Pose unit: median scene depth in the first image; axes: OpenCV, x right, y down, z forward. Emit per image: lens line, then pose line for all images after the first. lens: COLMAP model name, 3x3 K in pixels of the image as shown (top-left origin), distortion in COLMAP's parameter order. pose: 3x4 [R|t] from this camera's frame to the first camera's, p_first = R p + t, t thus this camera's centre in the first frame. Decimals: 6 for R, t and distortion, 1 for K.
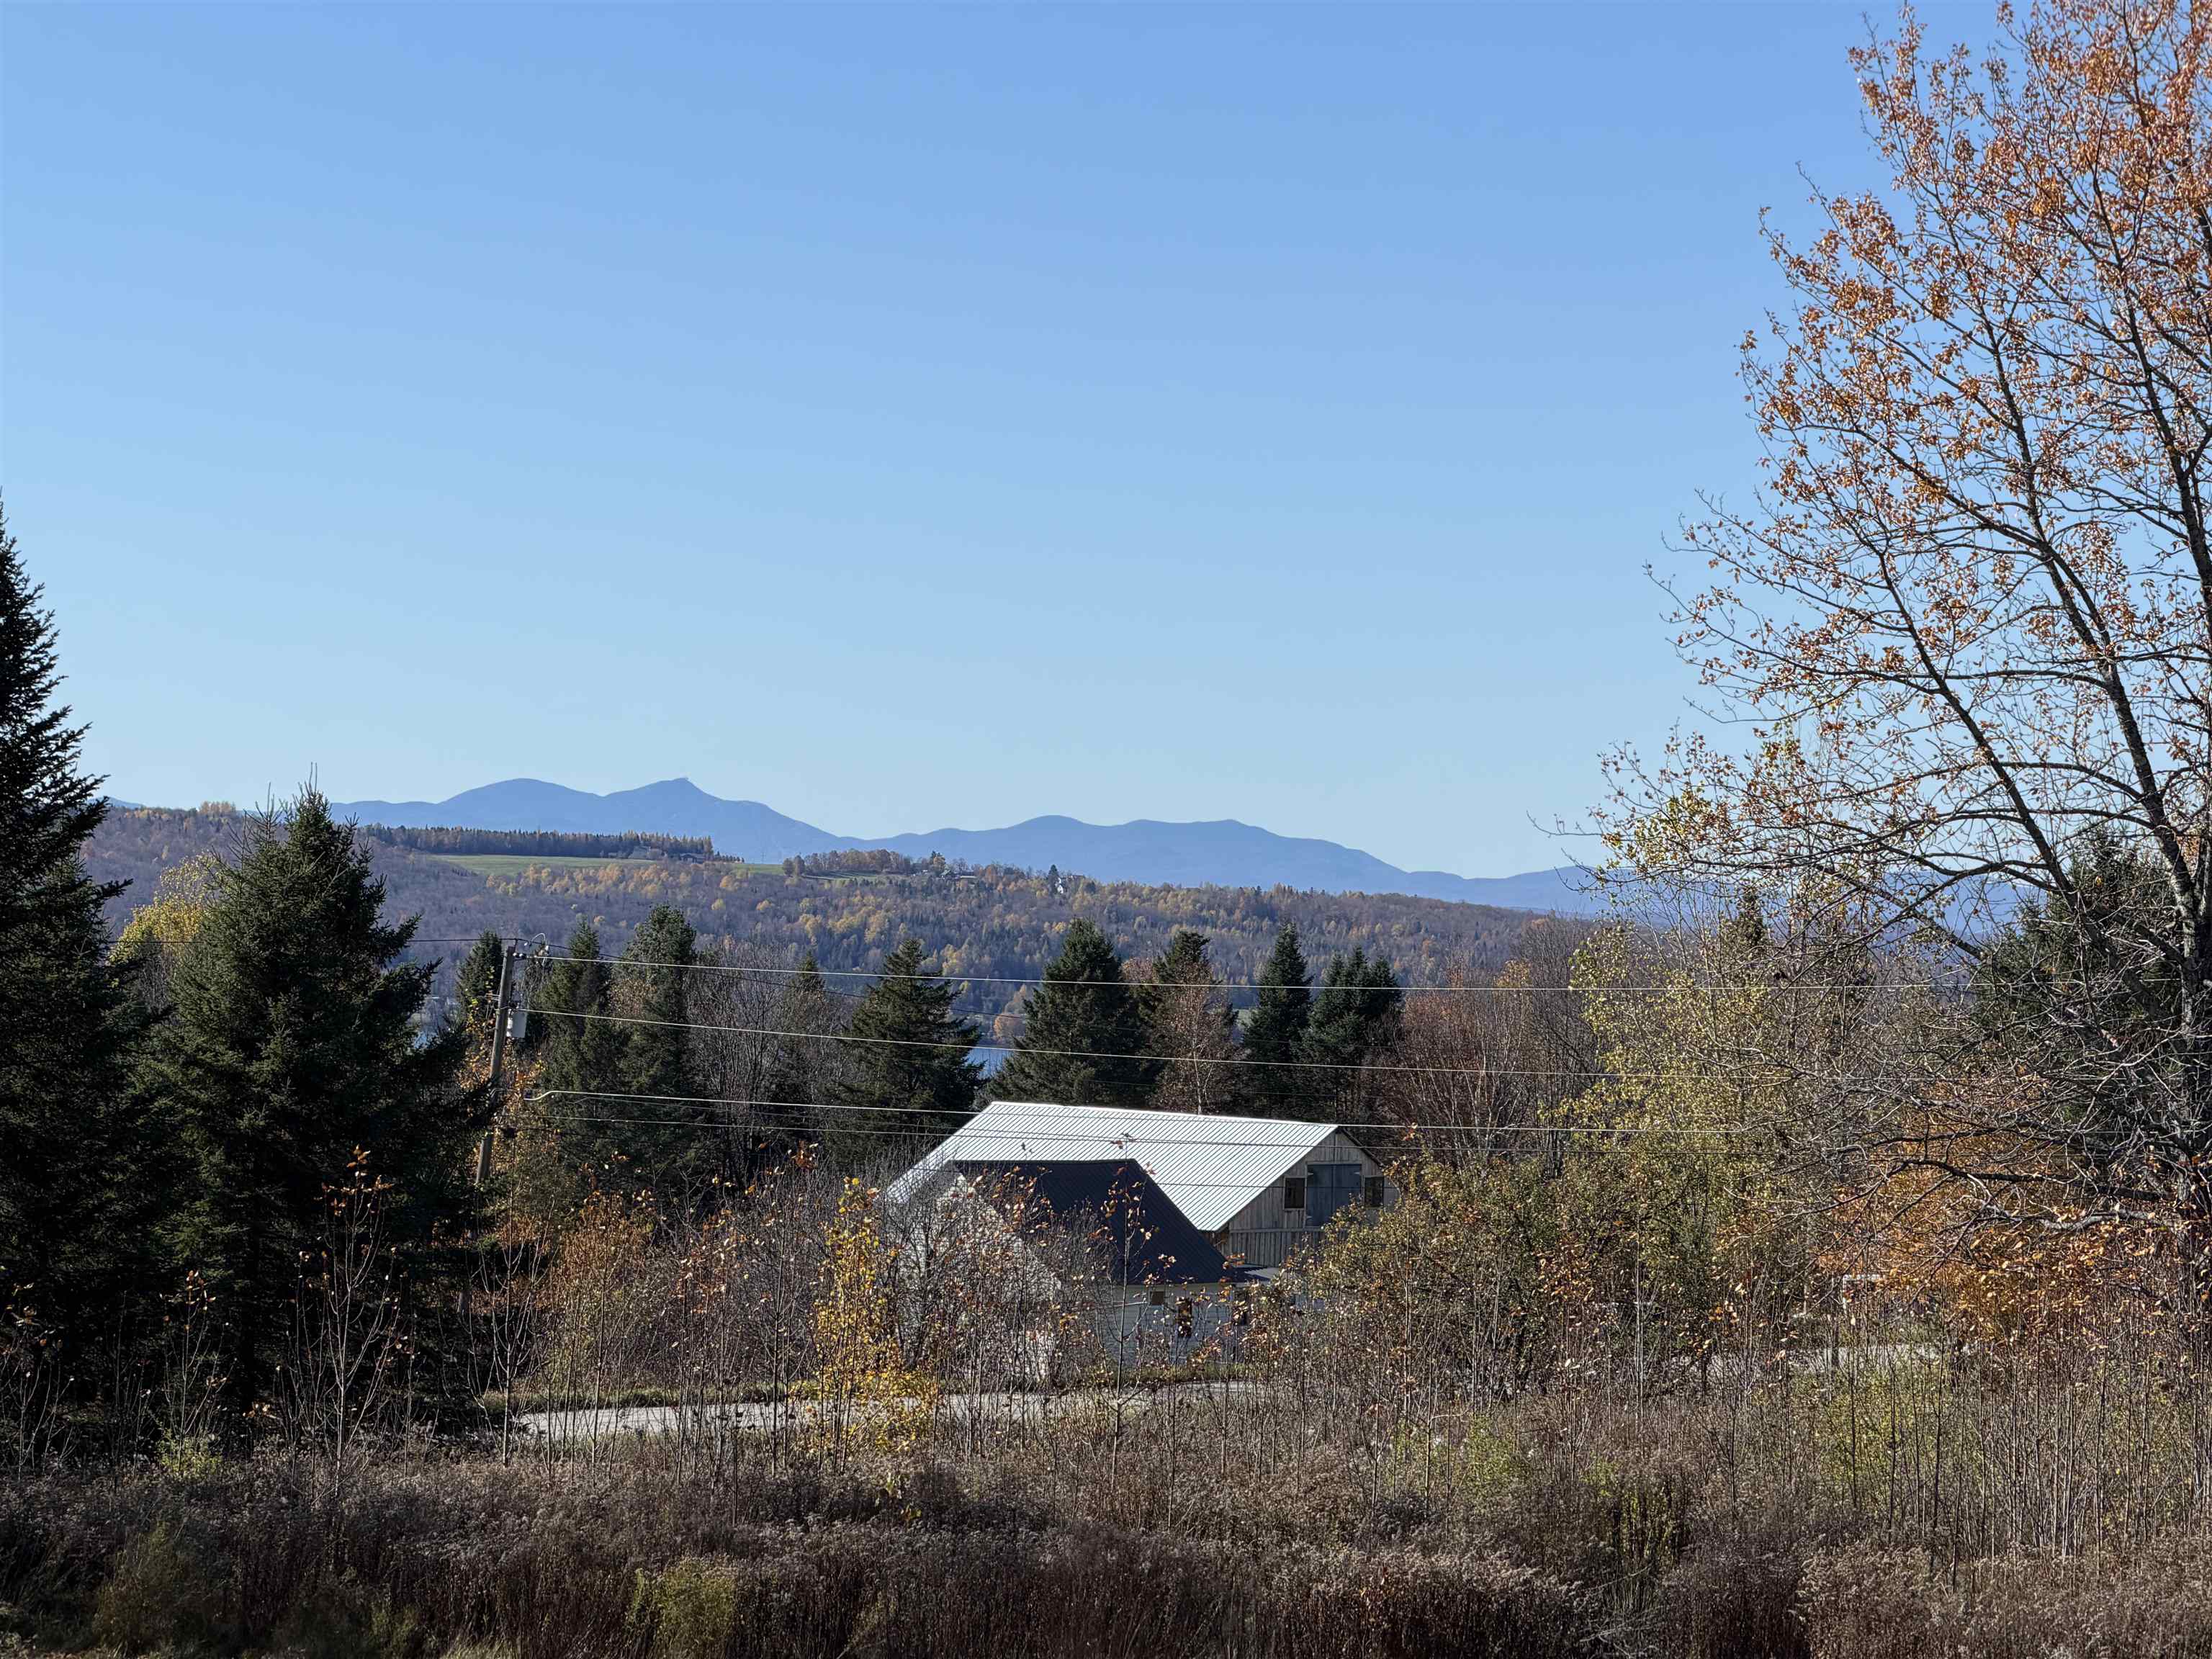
lens RADIAL K [[6810.1, 0, 1114.6], [0, 6810.1, 831.2], [0, 0, 1]] dist [0.460936, 0.000000]
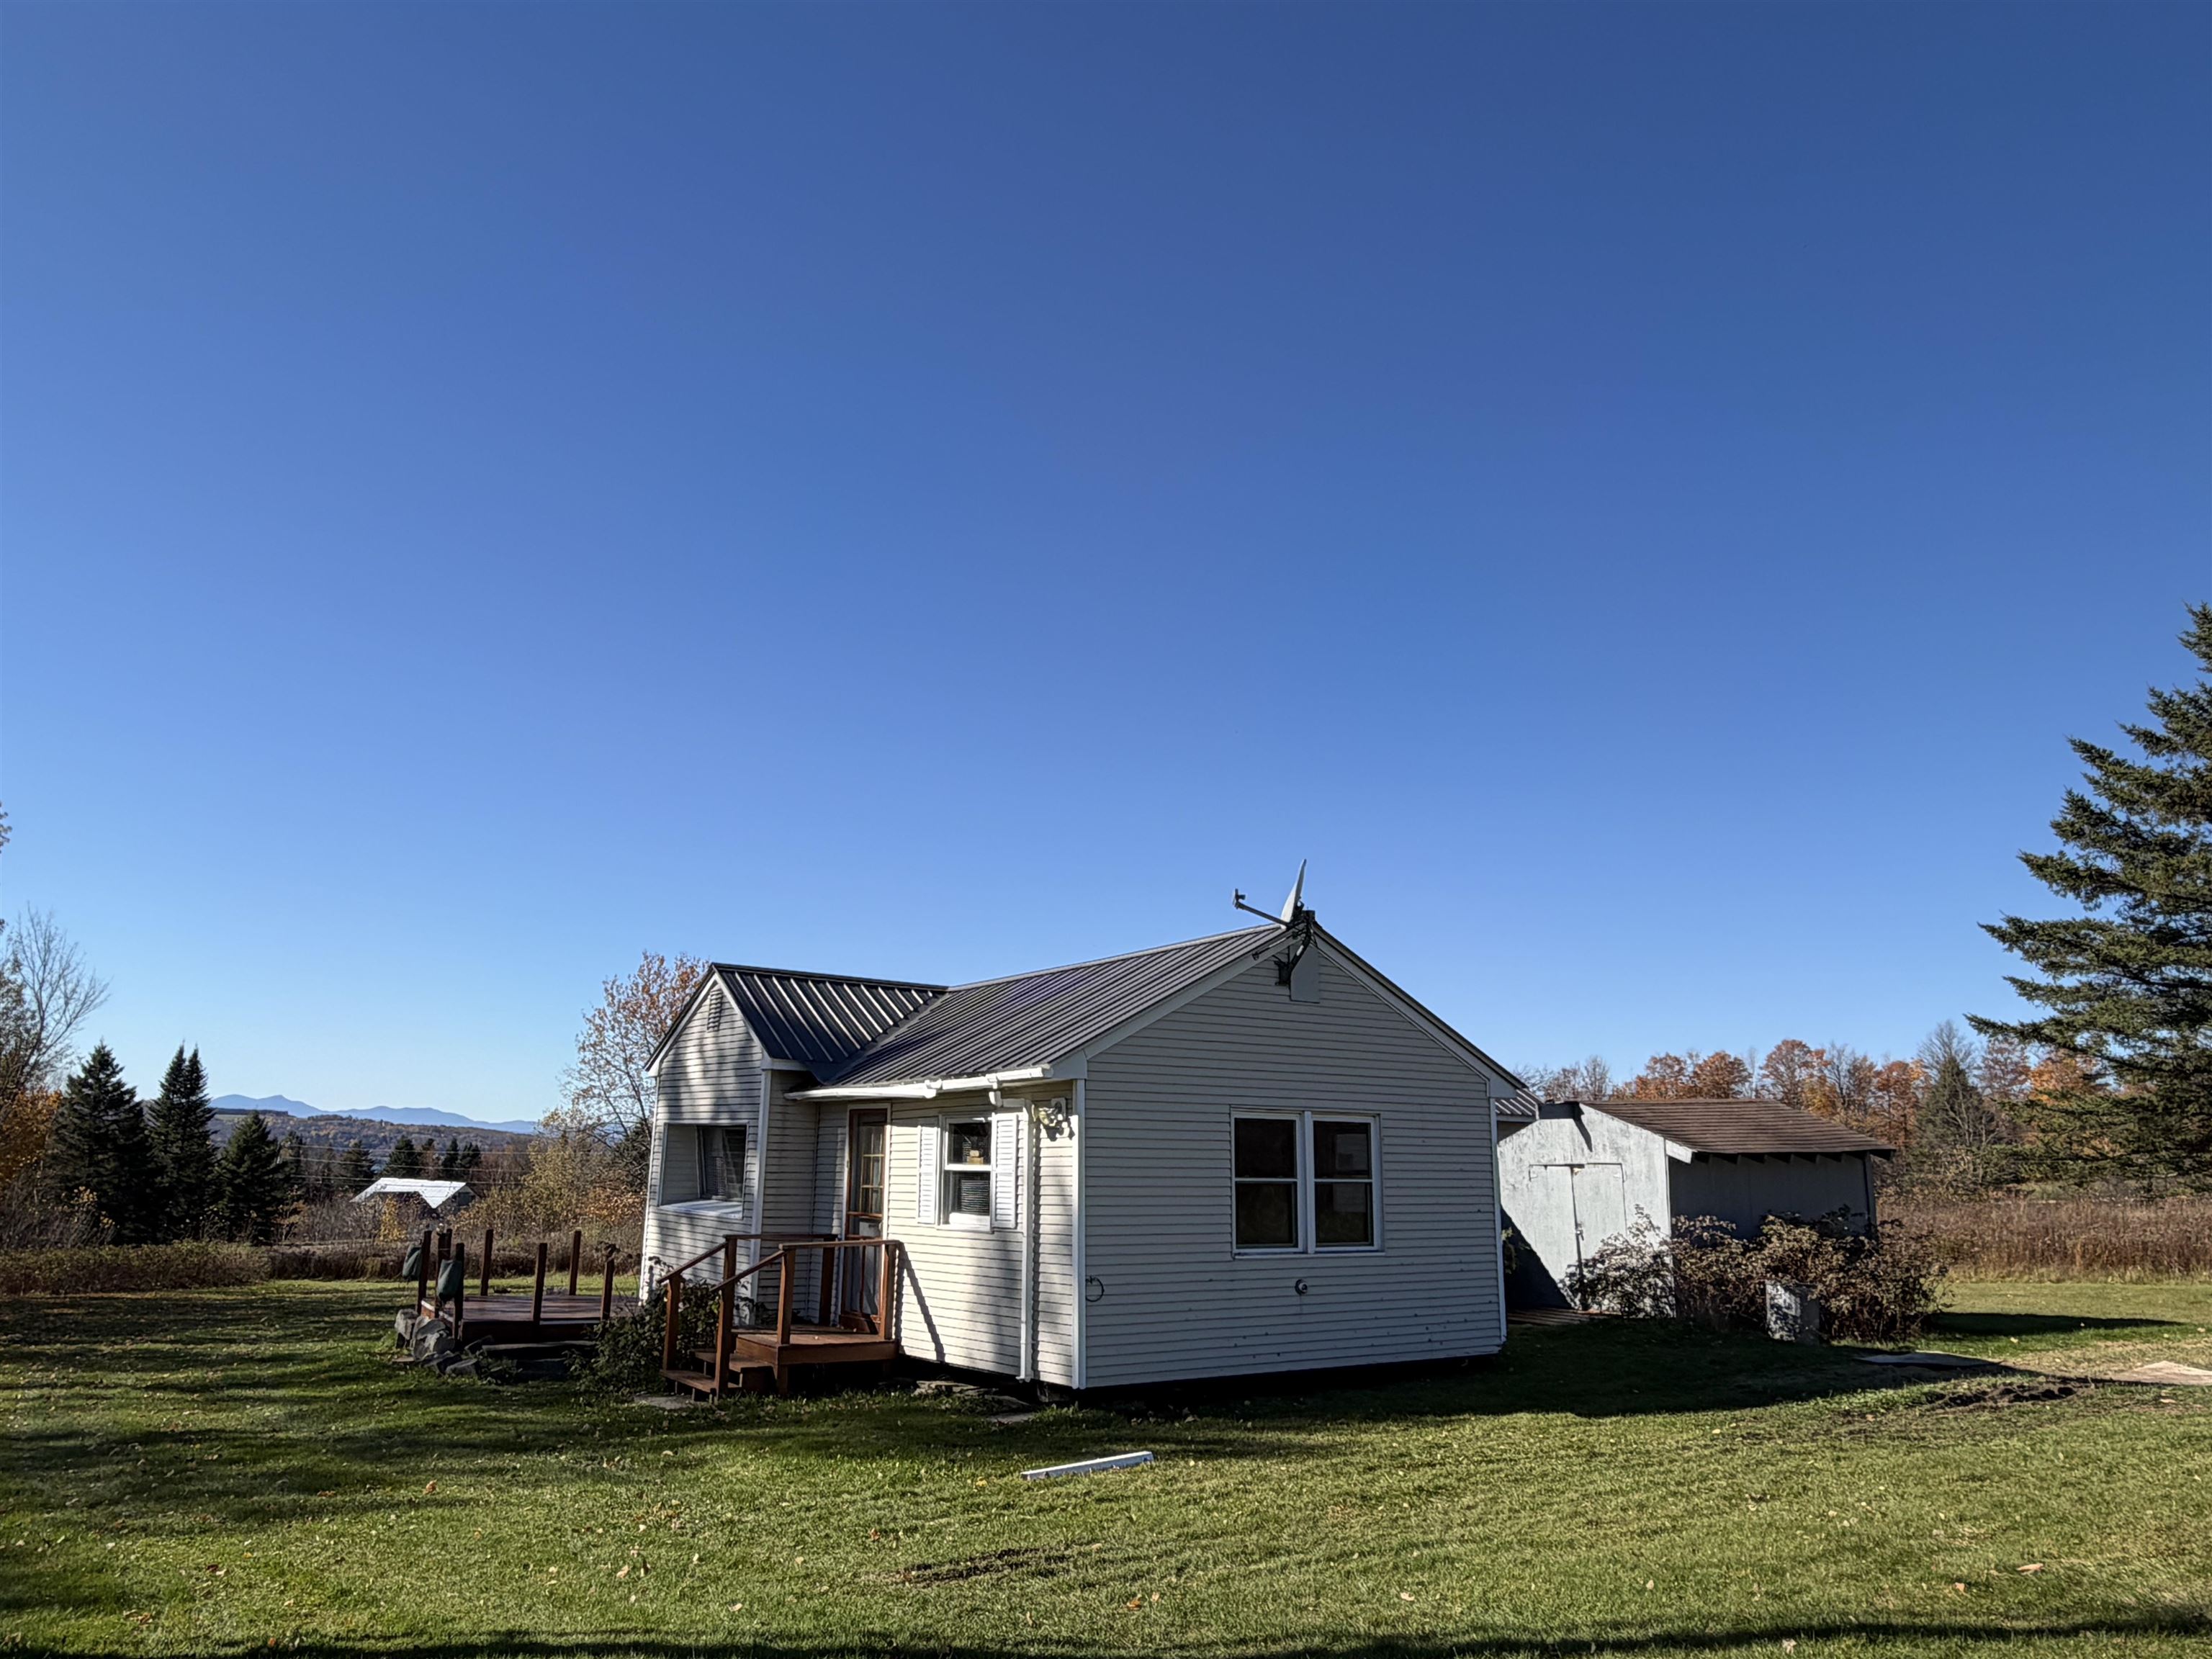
lens RADIAL K [[1545.1, 0, 1029.4], [0, 1545.1, 824.2], [0, 0, 1]] dist [0.030853, -0.036579]
pose [[0.928564, 0.078790, 0.362714, -0.013903], [-0.011051, 0.982646, -0.185162, -0.003979], [-0.371008, 0.167927, 0.913320, -0.121527]]
